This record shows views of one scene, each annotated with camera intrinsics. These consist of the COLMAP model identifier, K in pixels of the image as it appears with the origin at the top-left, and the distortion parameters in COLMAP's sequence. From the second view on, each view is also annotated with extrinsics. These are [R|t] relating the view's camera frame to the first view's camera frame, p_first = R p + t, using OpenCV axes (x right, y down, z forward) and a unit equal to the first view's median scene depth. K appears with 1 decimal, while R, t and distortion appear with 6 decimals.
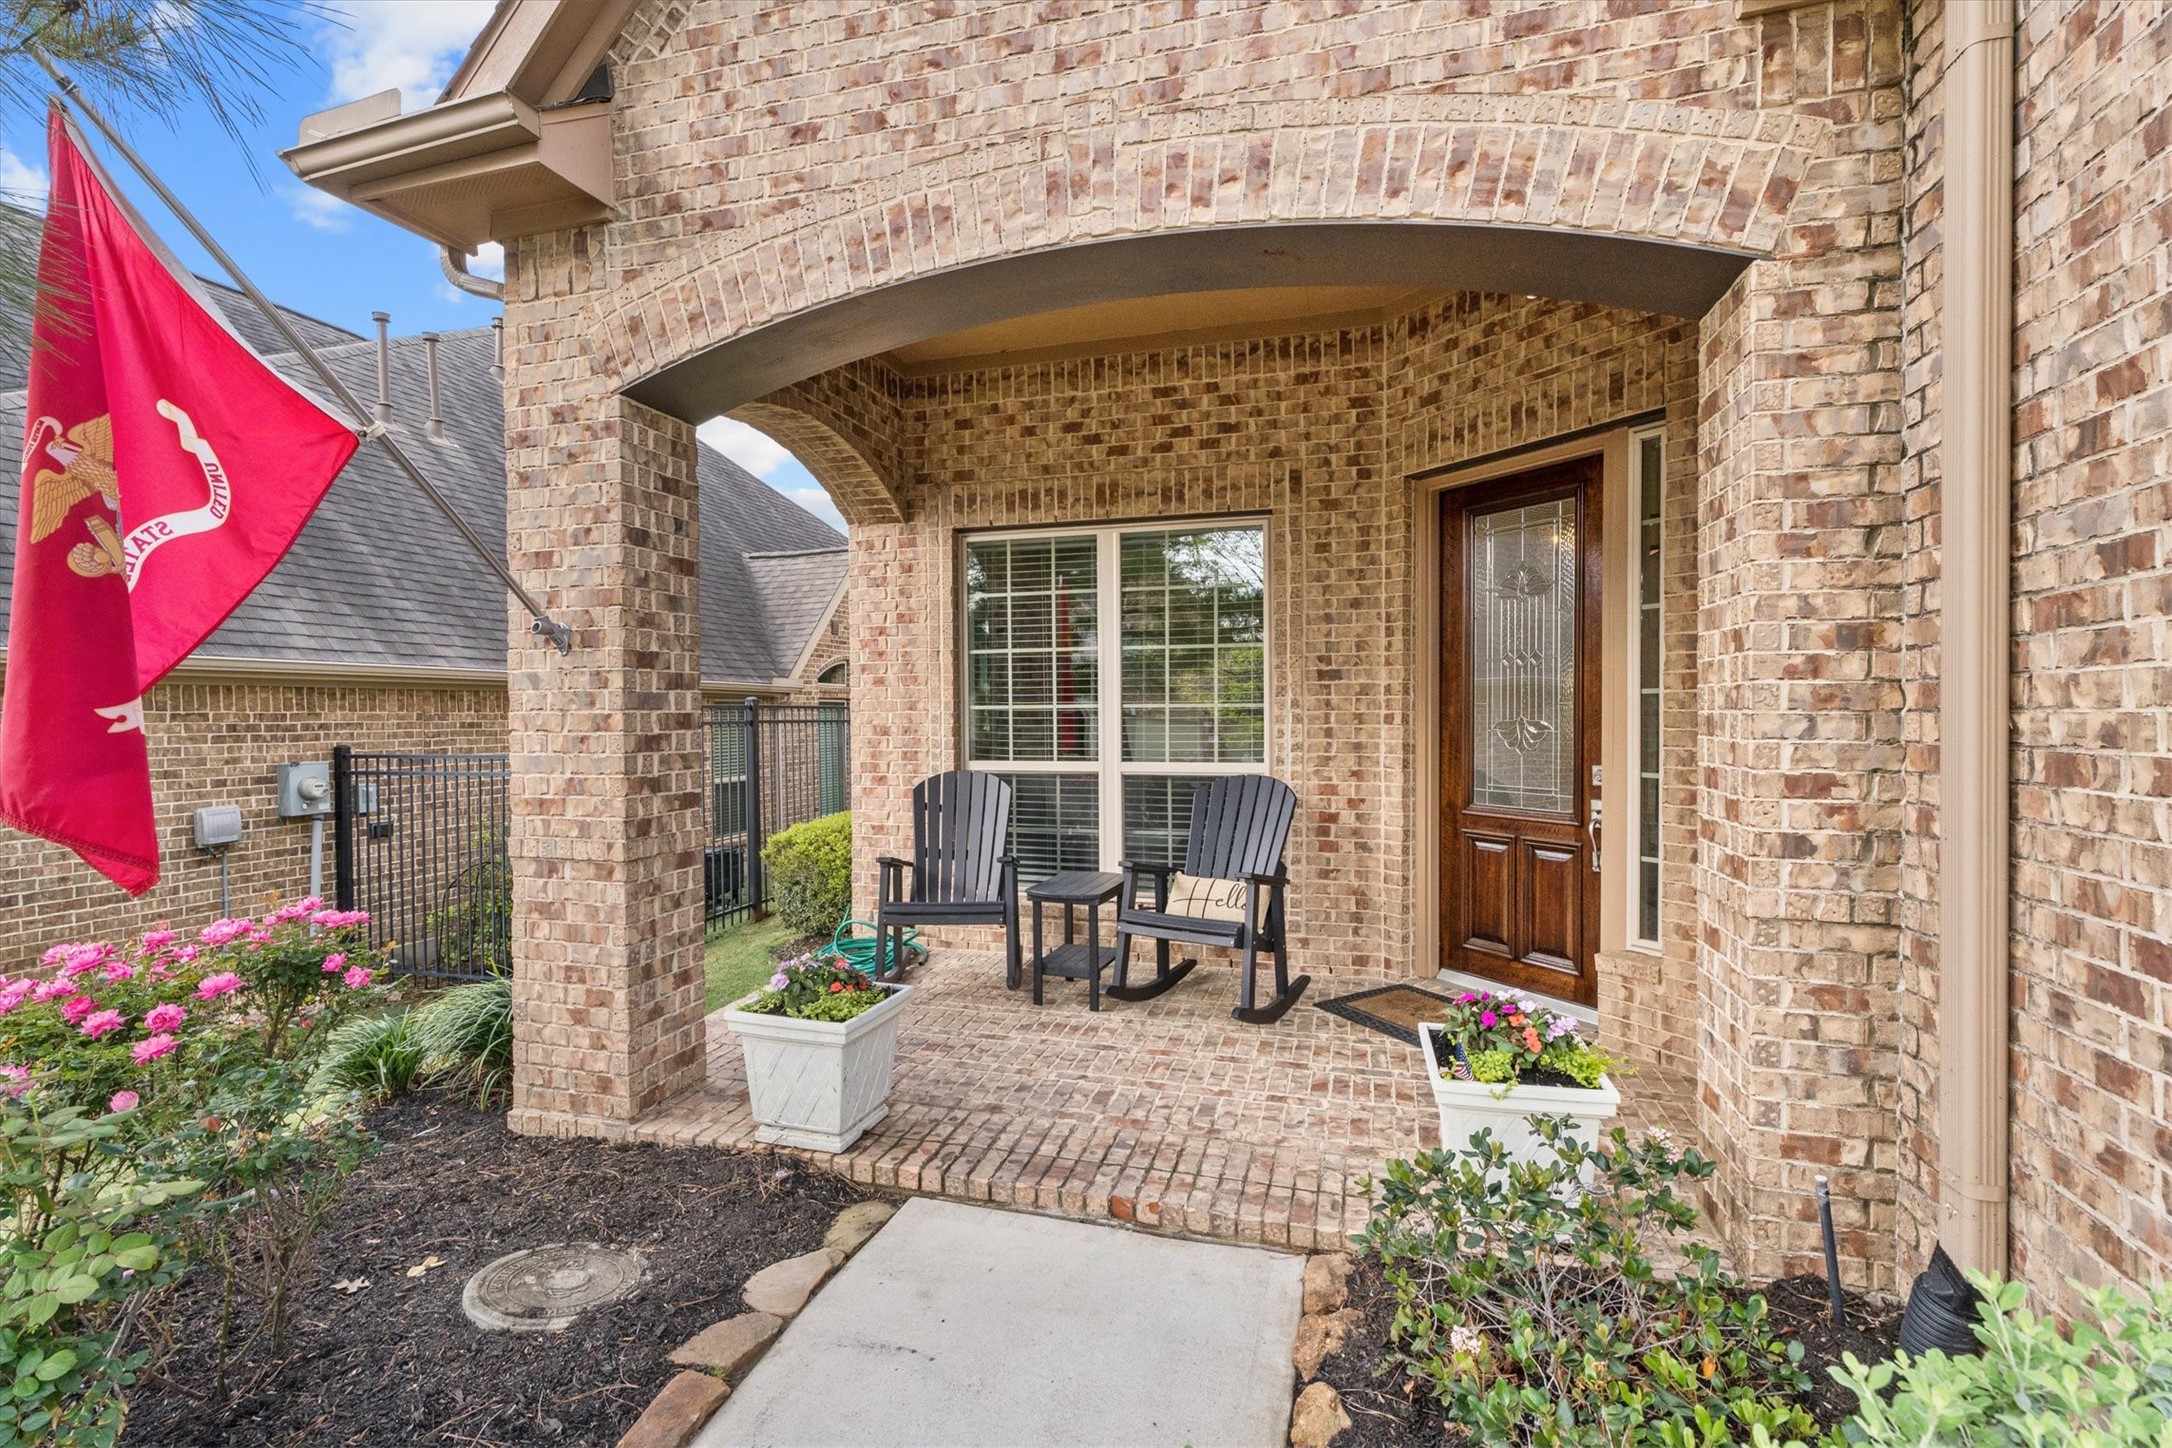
lens RADIAL K [[1019.8, 0, 1076.2], [0, 1019.8, 723.6], [0, 0, 1]] dist [-0.002280, 0.000293]
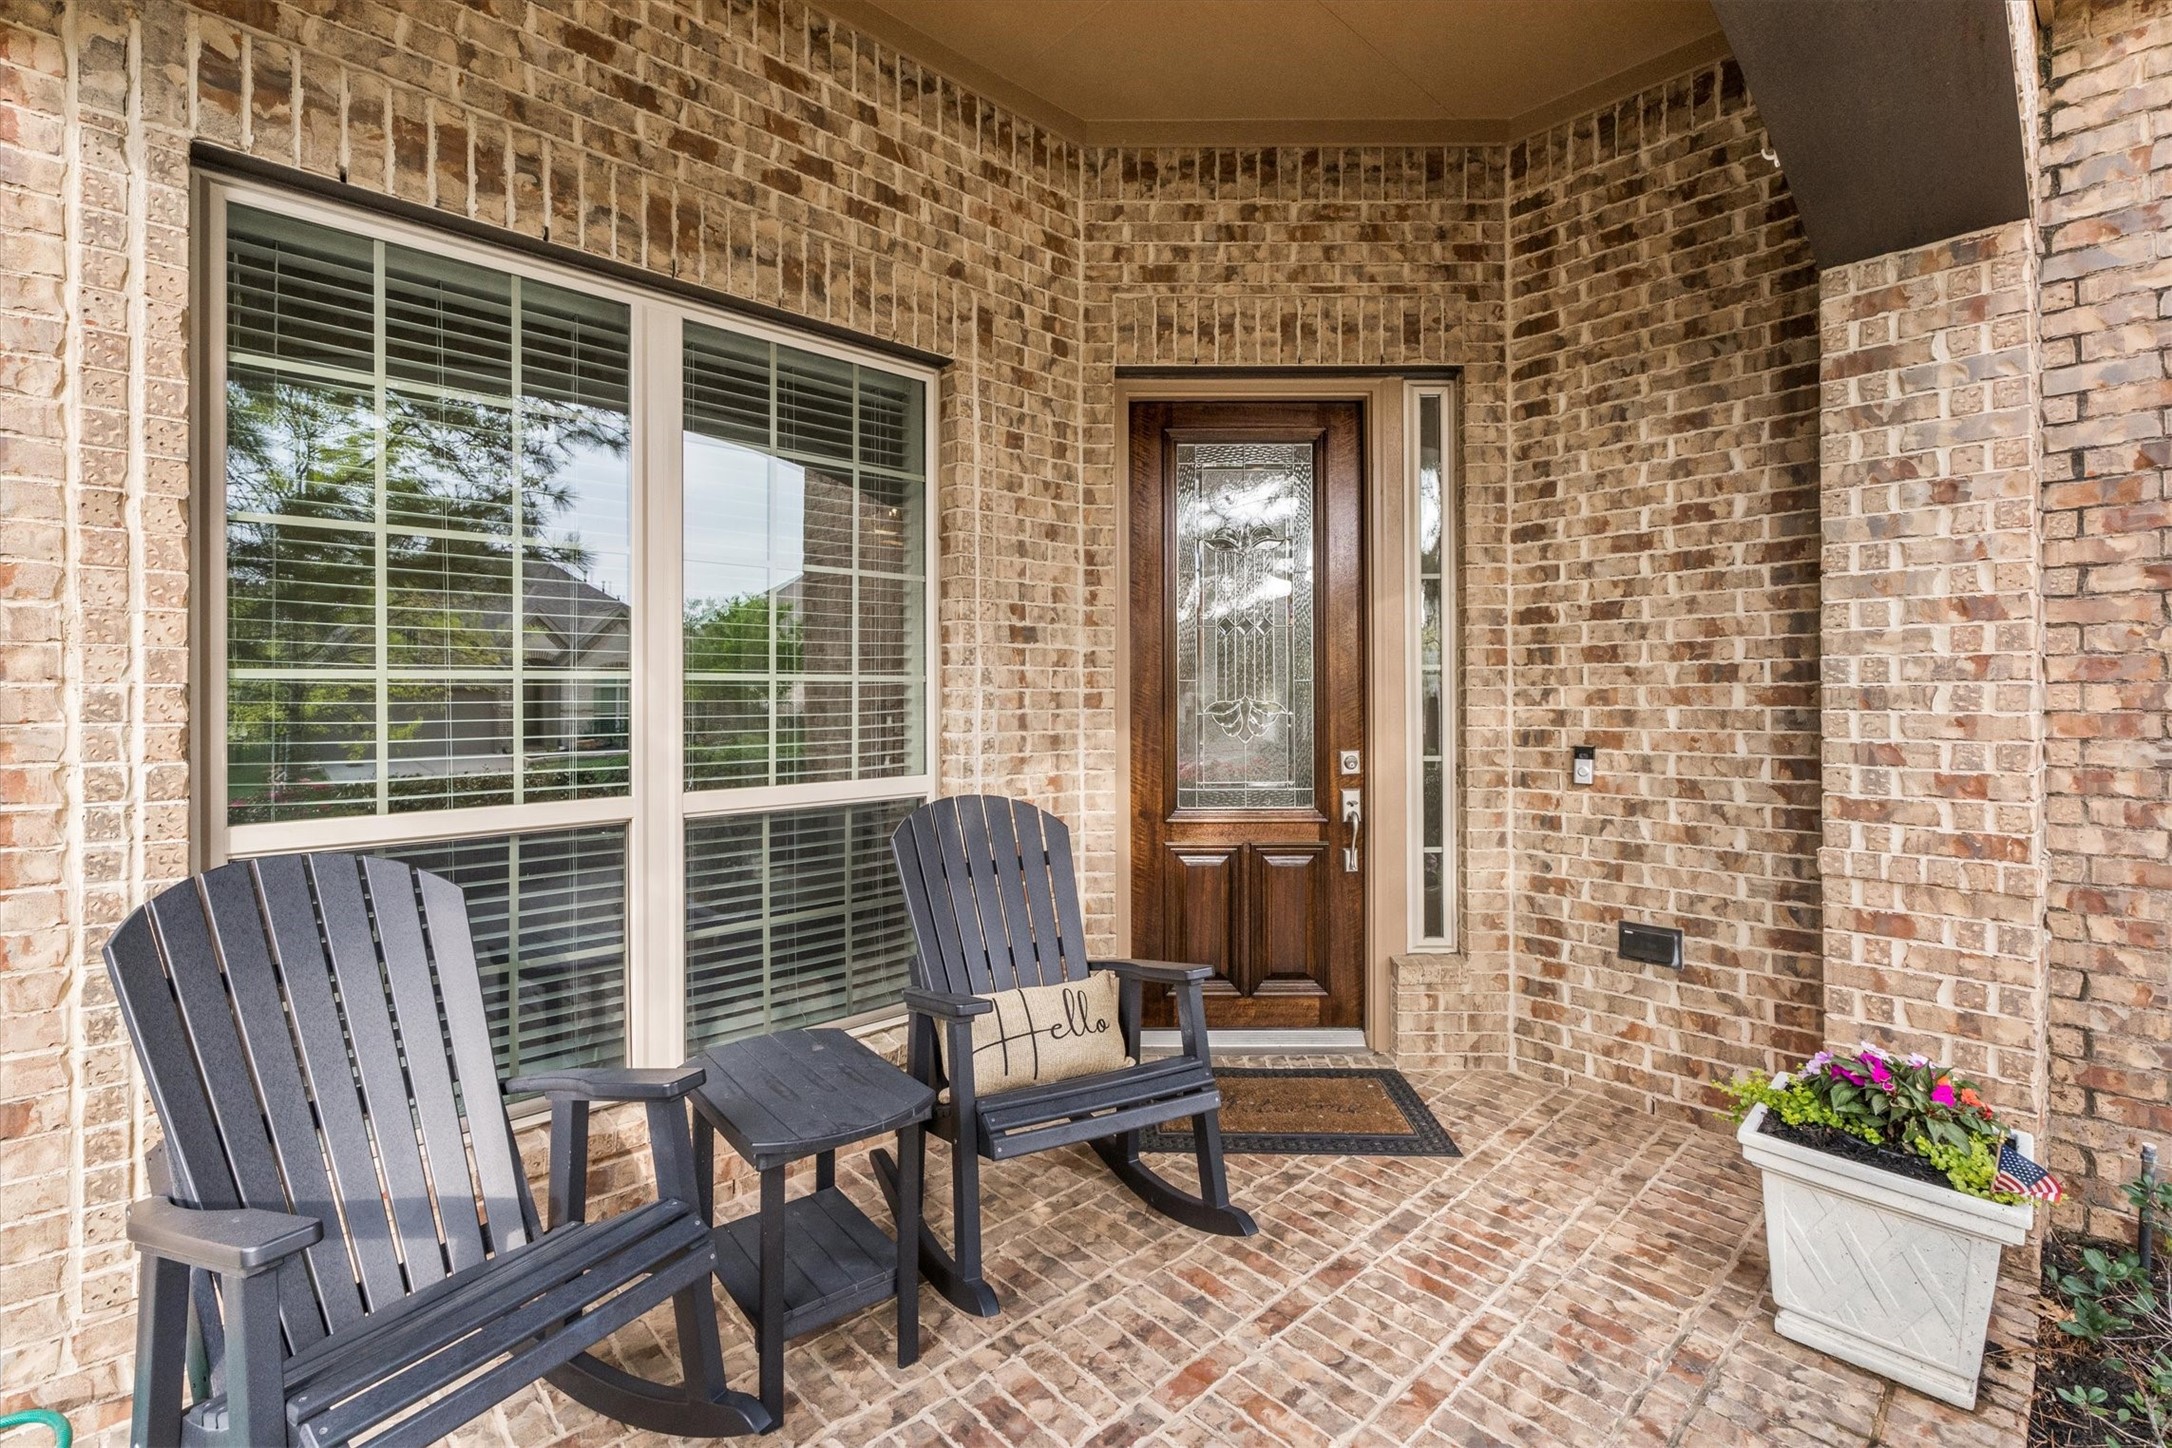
lens RADIAL K [[989.7, 0, 1119.5], [0, 989.7, 687.1], [0, 0, 1]] dist [0.003325, -0.000178]
pose [[0.483573, 0.008600, 0.875262, -0.286259], [0.013036, 0.999770, -0.017025, -0.001845], [-0.875207, 0.019643, 0.483350, 0.642510]]
